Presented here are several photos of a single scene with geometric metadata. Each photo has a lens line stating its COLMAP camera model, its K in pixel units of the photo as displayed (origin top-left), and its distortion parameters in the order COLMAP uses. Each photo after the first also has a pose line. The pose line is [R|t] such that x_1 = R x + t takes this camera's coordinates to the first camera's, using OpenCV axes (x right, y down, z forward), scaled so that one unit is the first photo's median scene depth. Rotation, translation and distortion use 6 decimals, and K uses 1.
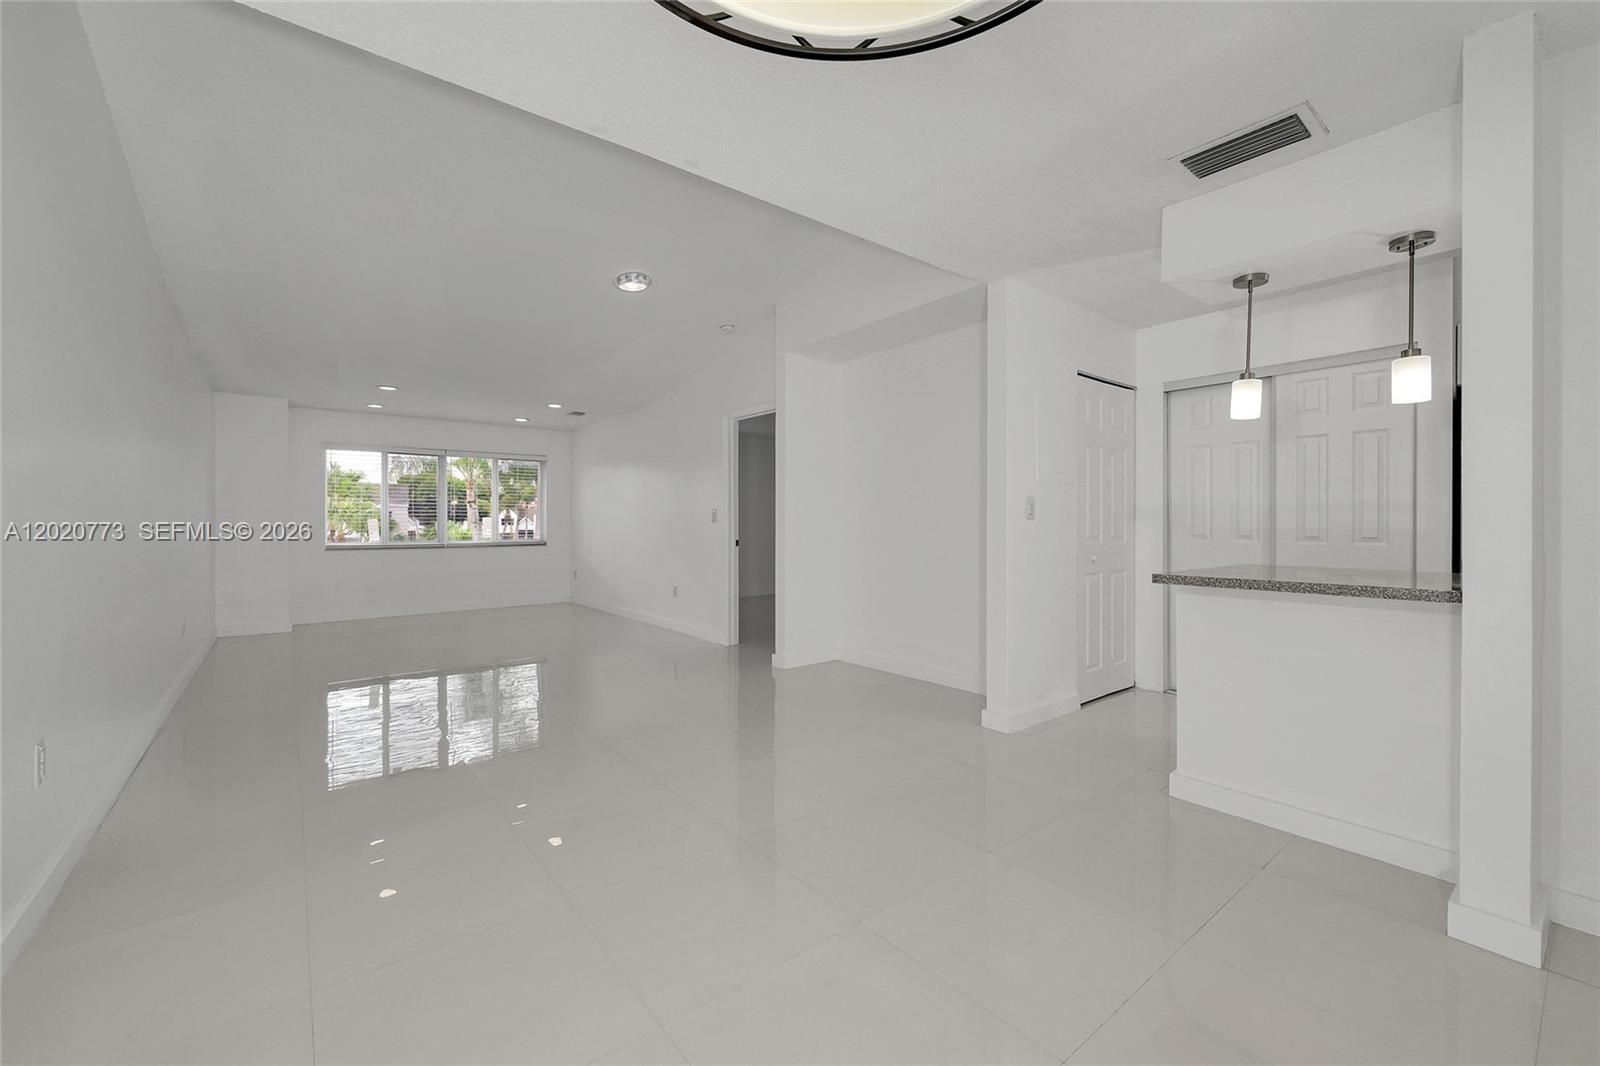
lens RADIAL K [[638.0, 0, 796.4], [0, 638.0, 521.9], [0, 0, 1]] dist [0.000747, -0.000170]
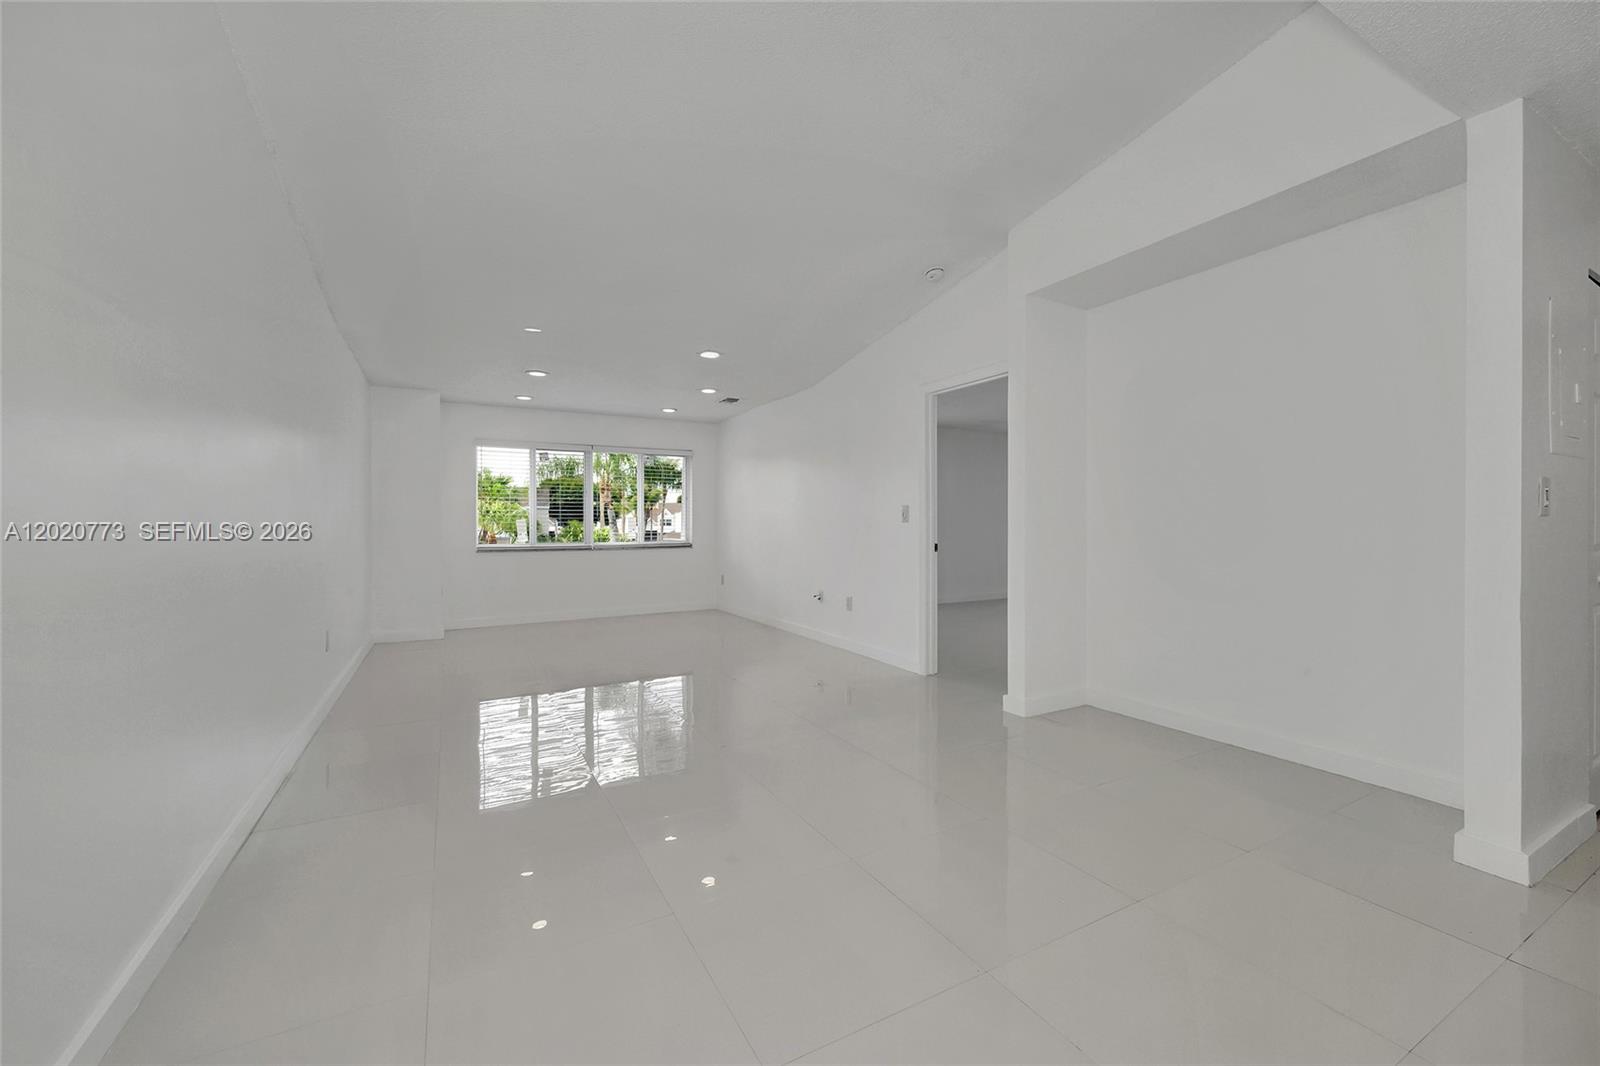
lens RADIAL K [[638.0, 0, 799.4], [0, 638.0, 519.5], [0, 0, 1]] dist [0.000747, -0.000170]
pose [[0.985396, -0.004470, -0.170222, -0.096721], [0.003833, 0.999984, -0.004071, 0.000305], [0.170237, 0.003359, 0.985397, 0.138262]]
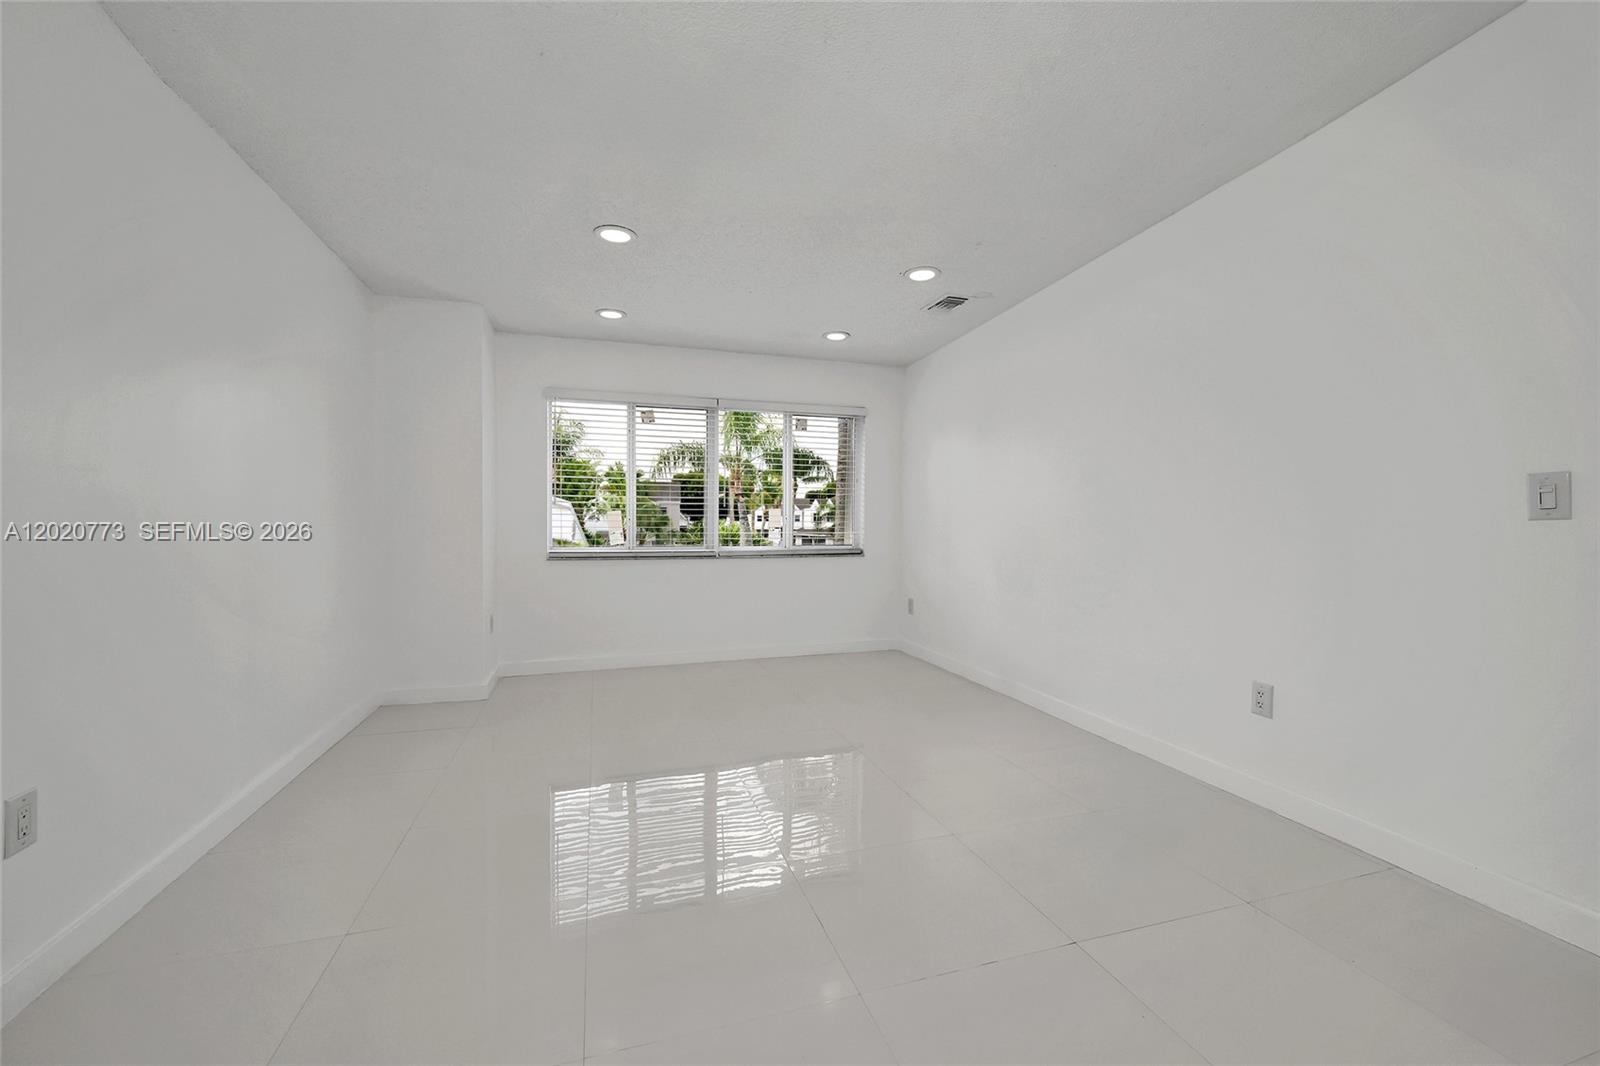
lens RADIAL K [[638.0, 0, 804.3], [0, 638.0, 524.2], [0, 0, 1]] dist [0.000747, -0.000170]
pose [[0.936734, 0.005233, -0.350004, -0.272097], [-0.002301, 0.999959, 0.008793, 0.001675], [0.350035, -0.007431, 0.936707, 0.482403]]
